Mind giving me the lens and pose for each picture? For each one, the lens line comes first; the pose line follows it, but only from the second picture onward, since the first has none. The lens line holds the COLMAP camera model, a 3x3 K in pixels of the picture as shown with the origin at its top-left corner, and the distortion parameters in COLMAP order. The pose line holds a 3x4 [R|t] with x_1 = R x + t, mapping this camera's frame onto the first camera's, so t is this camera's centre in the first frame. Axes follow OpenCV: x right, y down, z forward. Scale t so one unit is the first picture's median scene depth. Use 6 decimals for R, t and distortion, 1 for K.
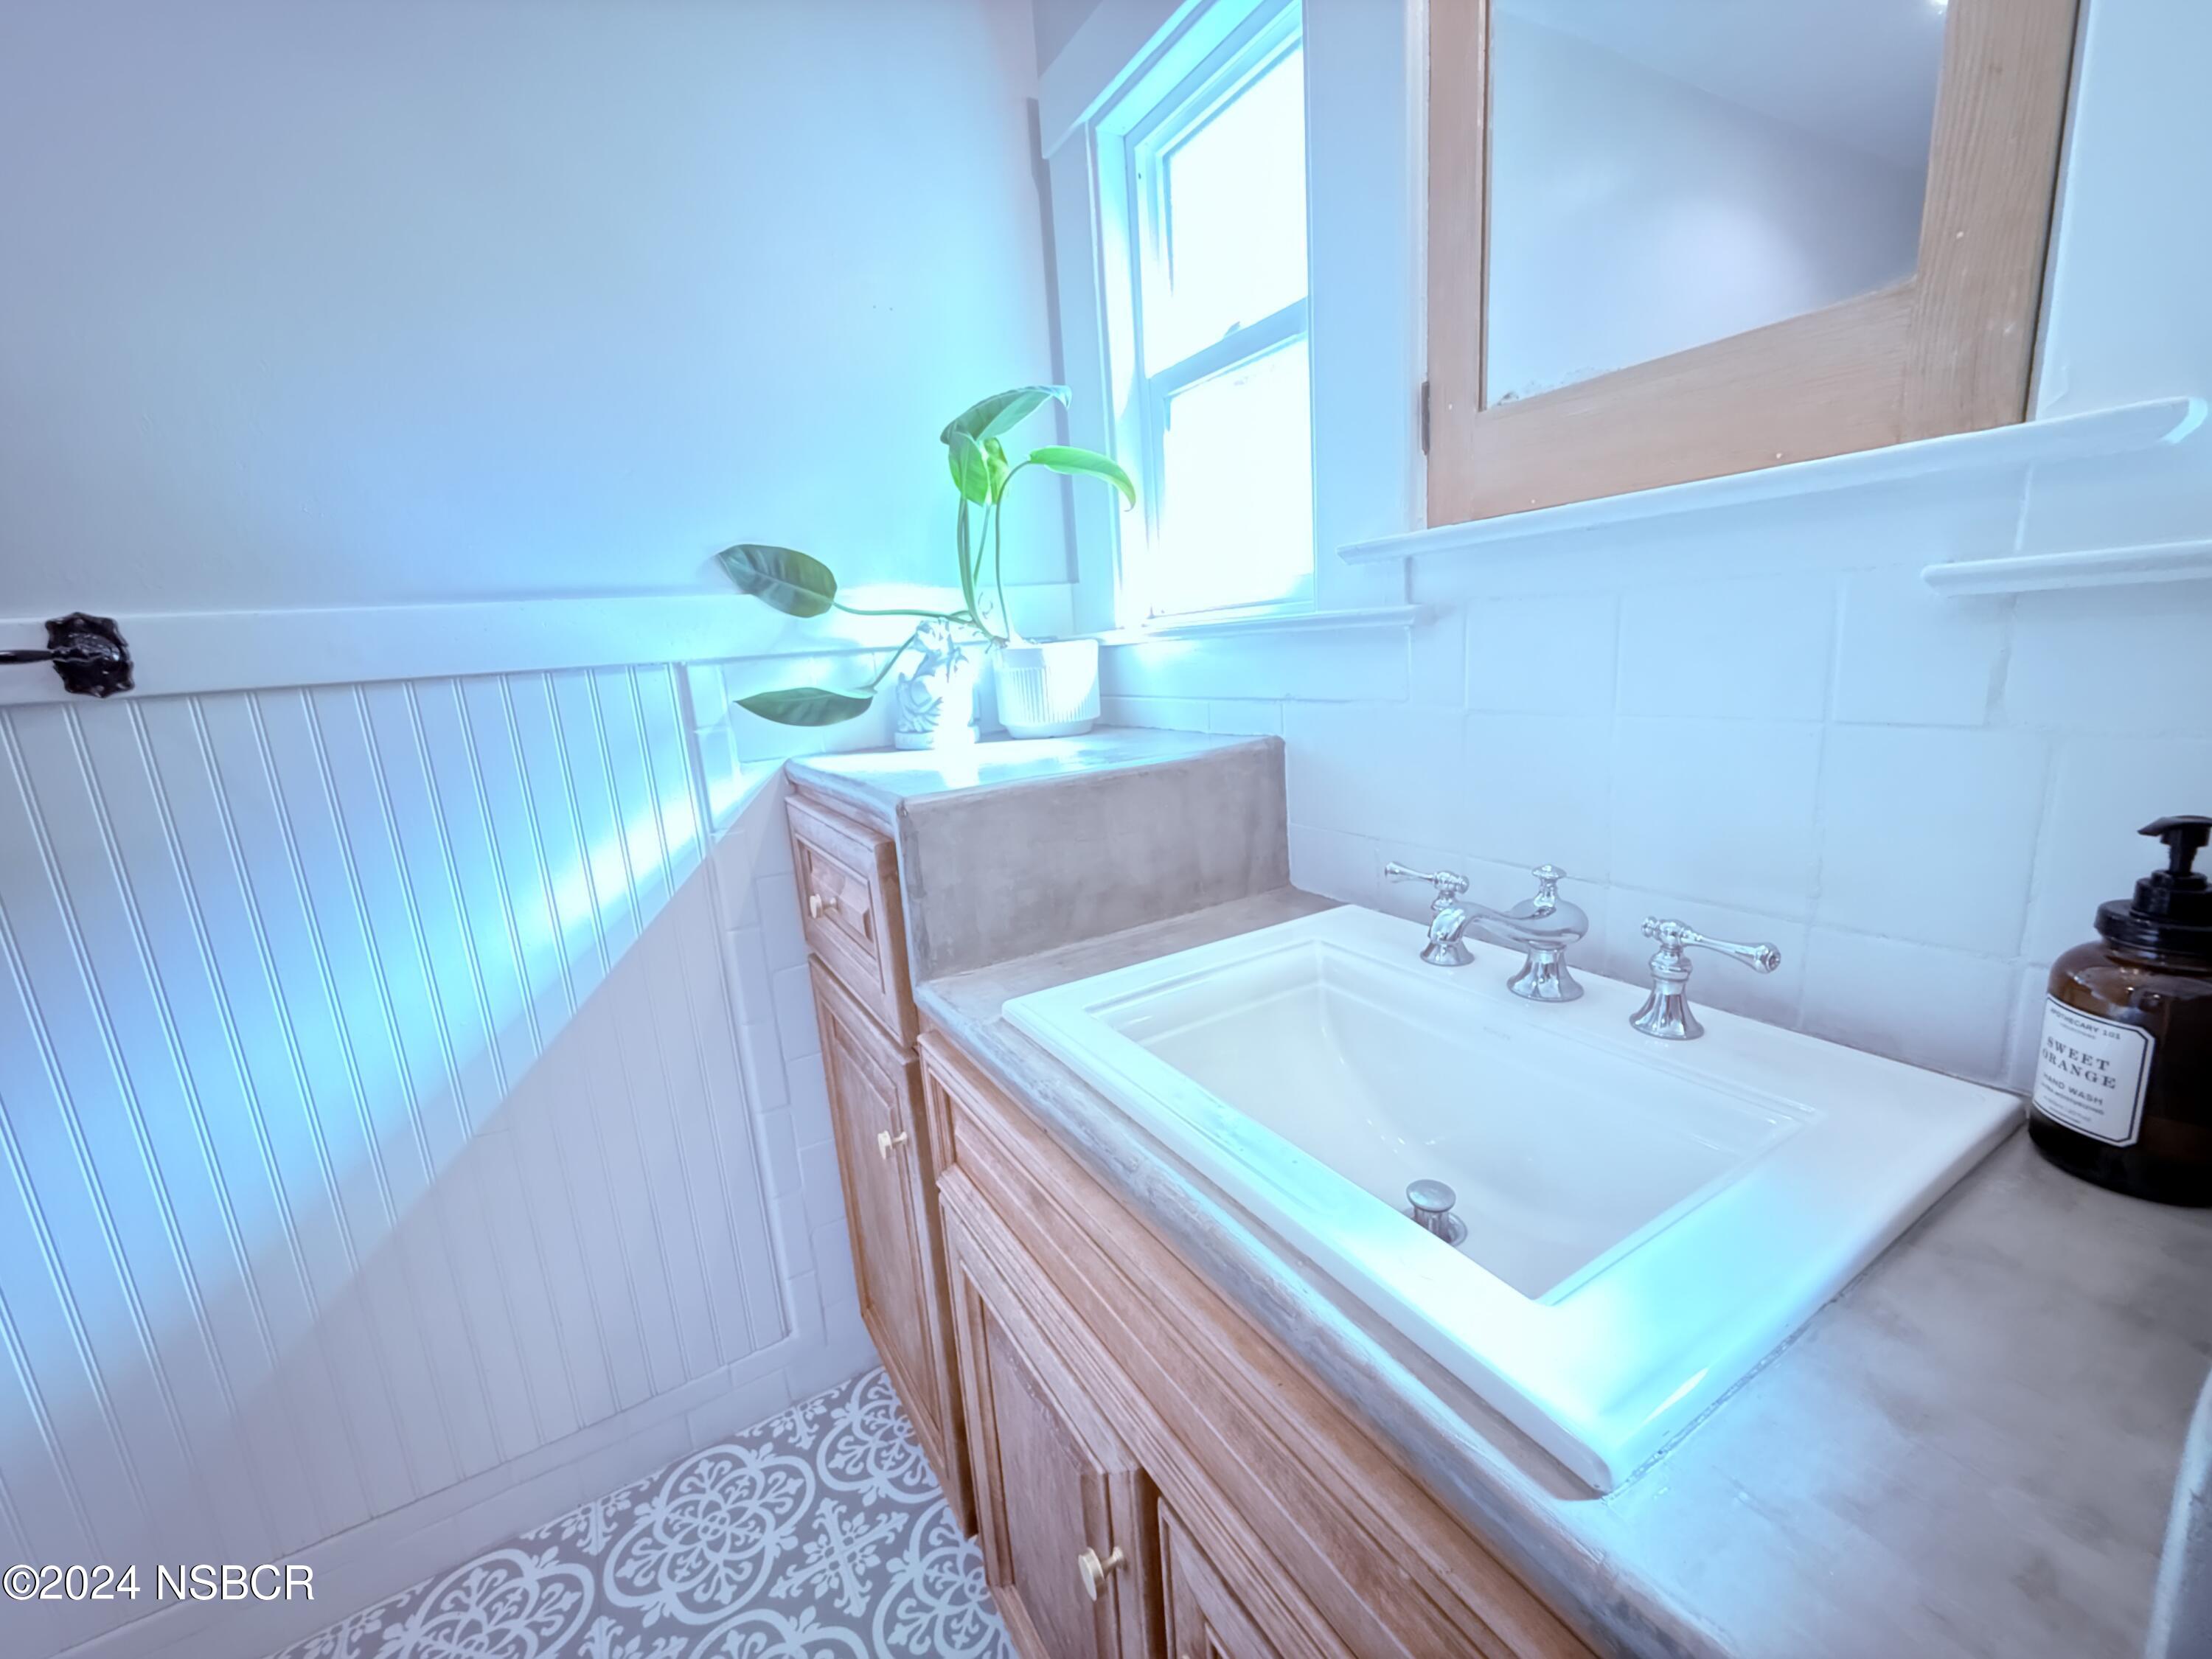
lens RADIAL K [[883.0, 0, 1117.6], [0, 883.0, 829.7], [0, 0, 1]] dist [0.000810, 0.000275]
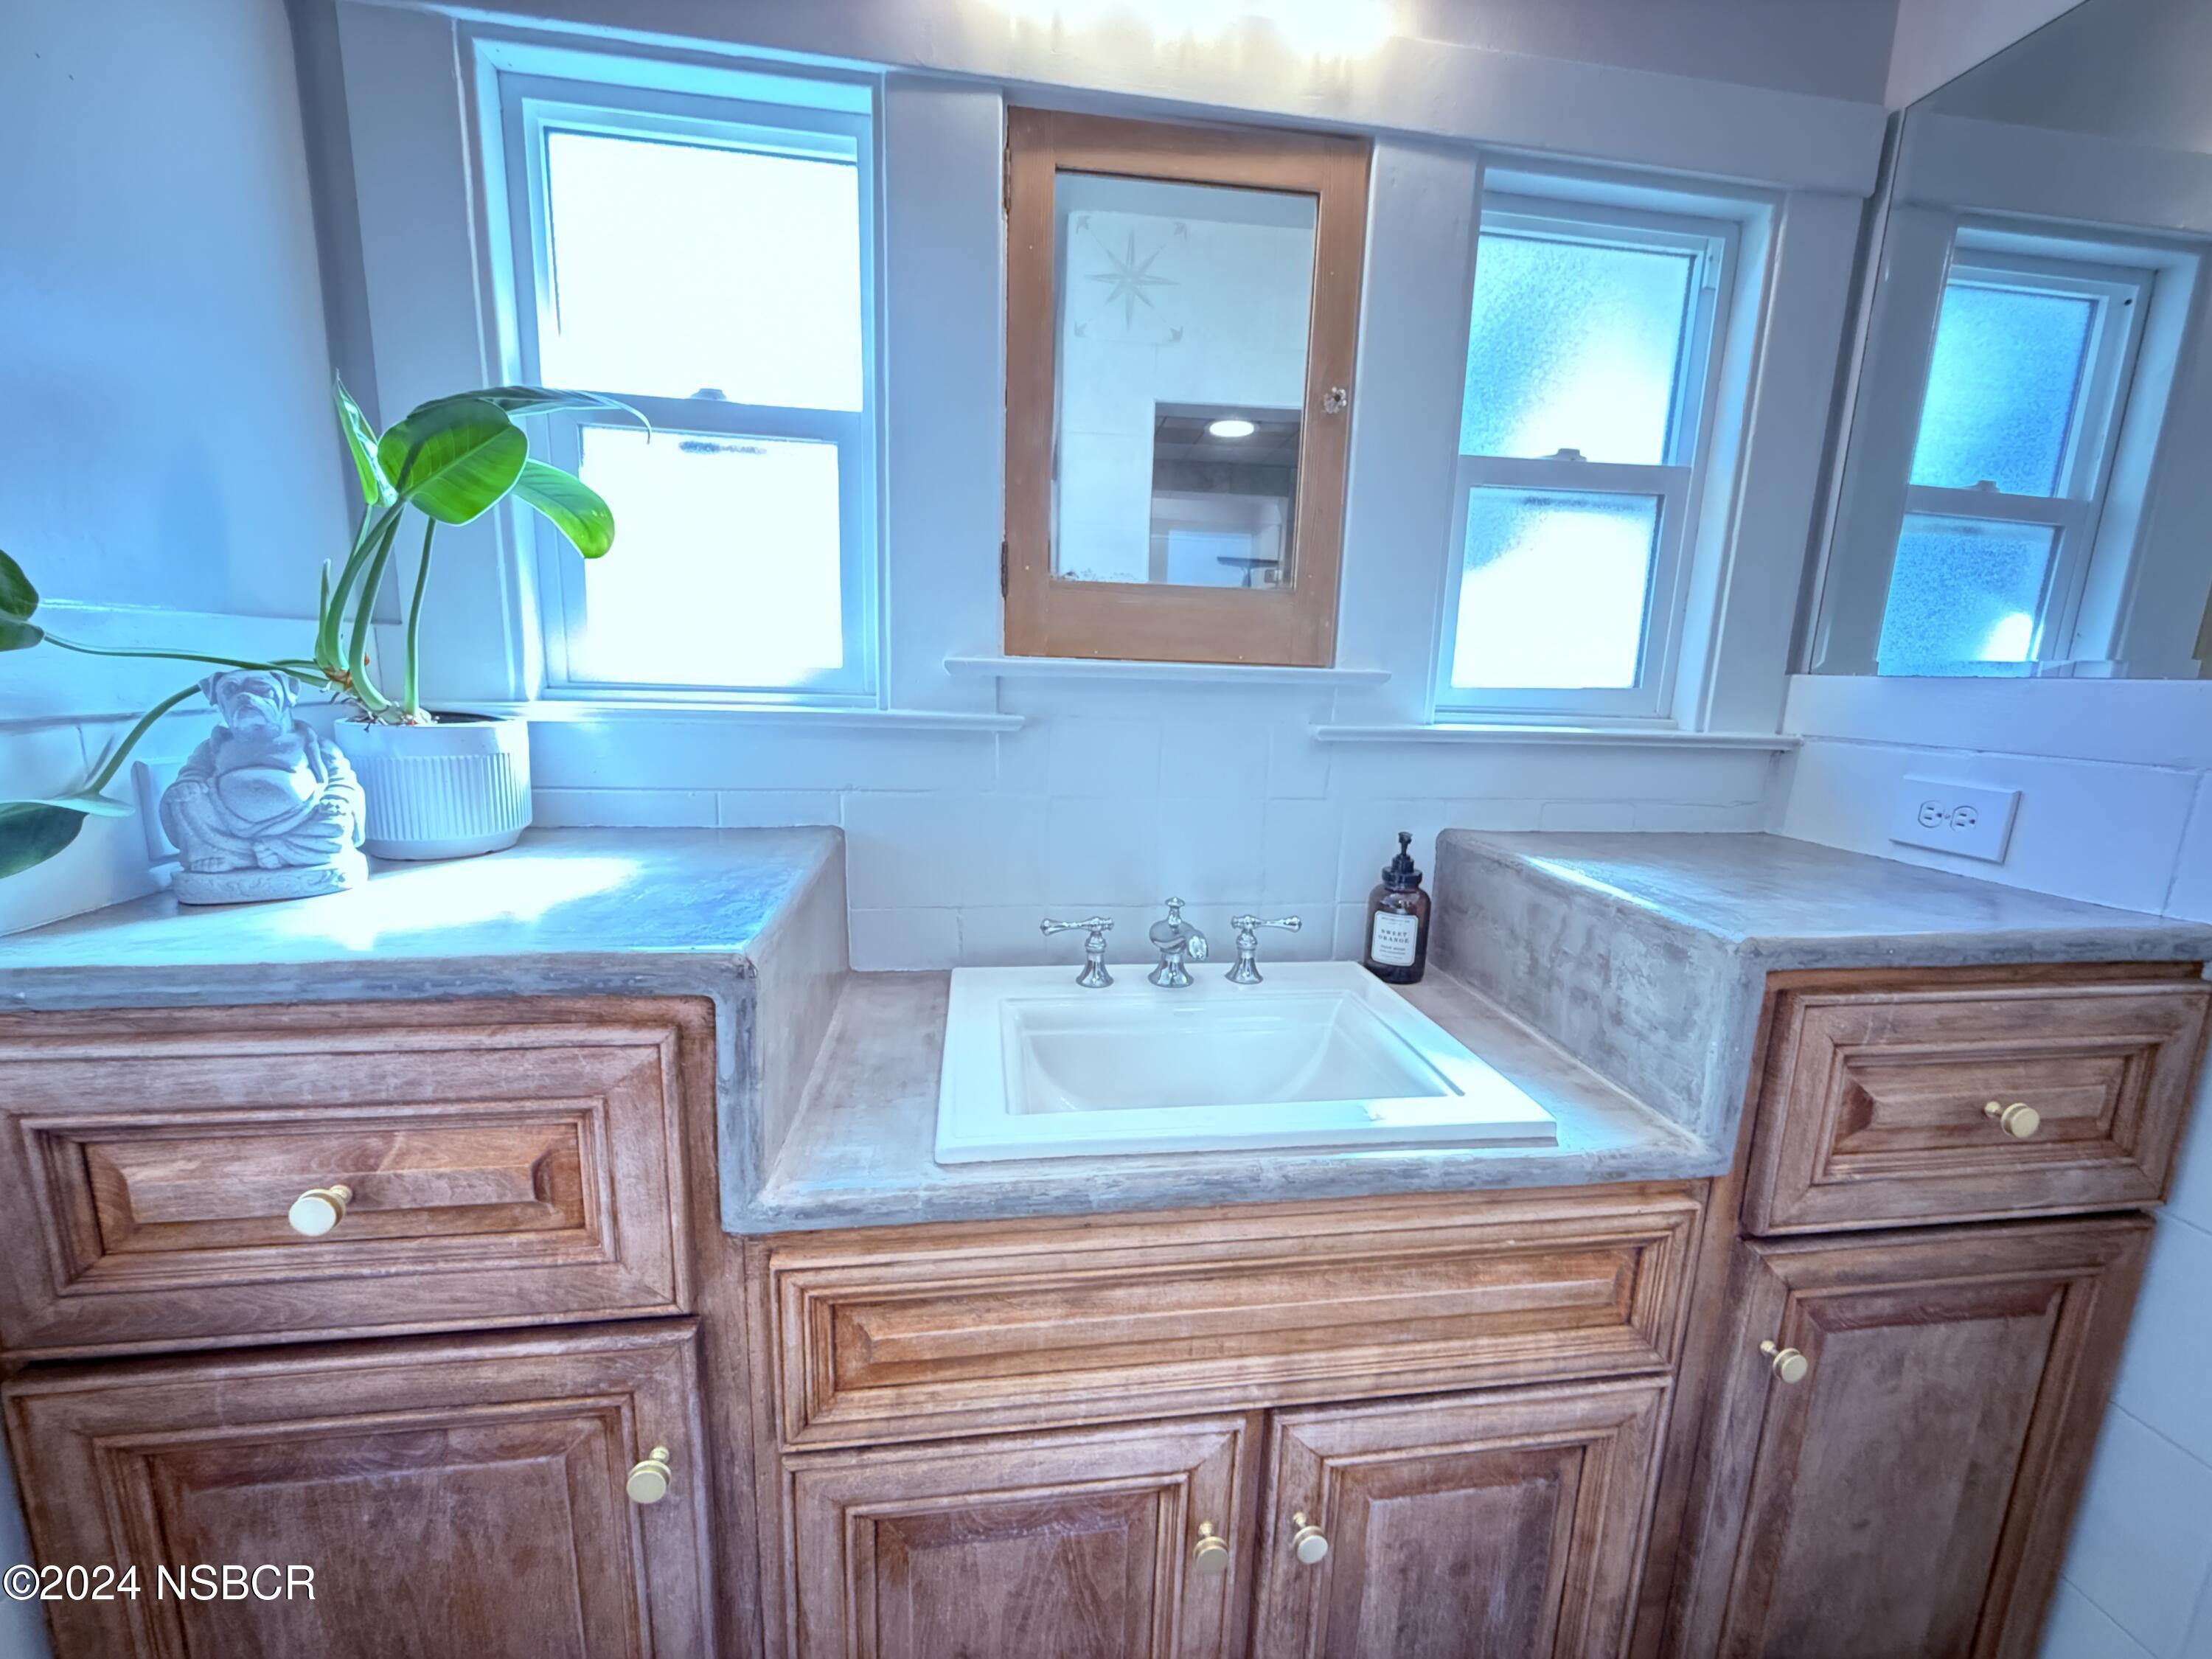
lens RADIAL K [[883.0, 0, 1119.4], [0, 883.0, 829.7], [0, 0, 1]] dist [0.000810, 0.000275]
pose [[0.378454, -0.083250, 0.921869, -0.763577], [0.134707, 0.990298, 0.034128, -0.113527], [-0.915766, 0.111266, 0.385997, 0.385684]]
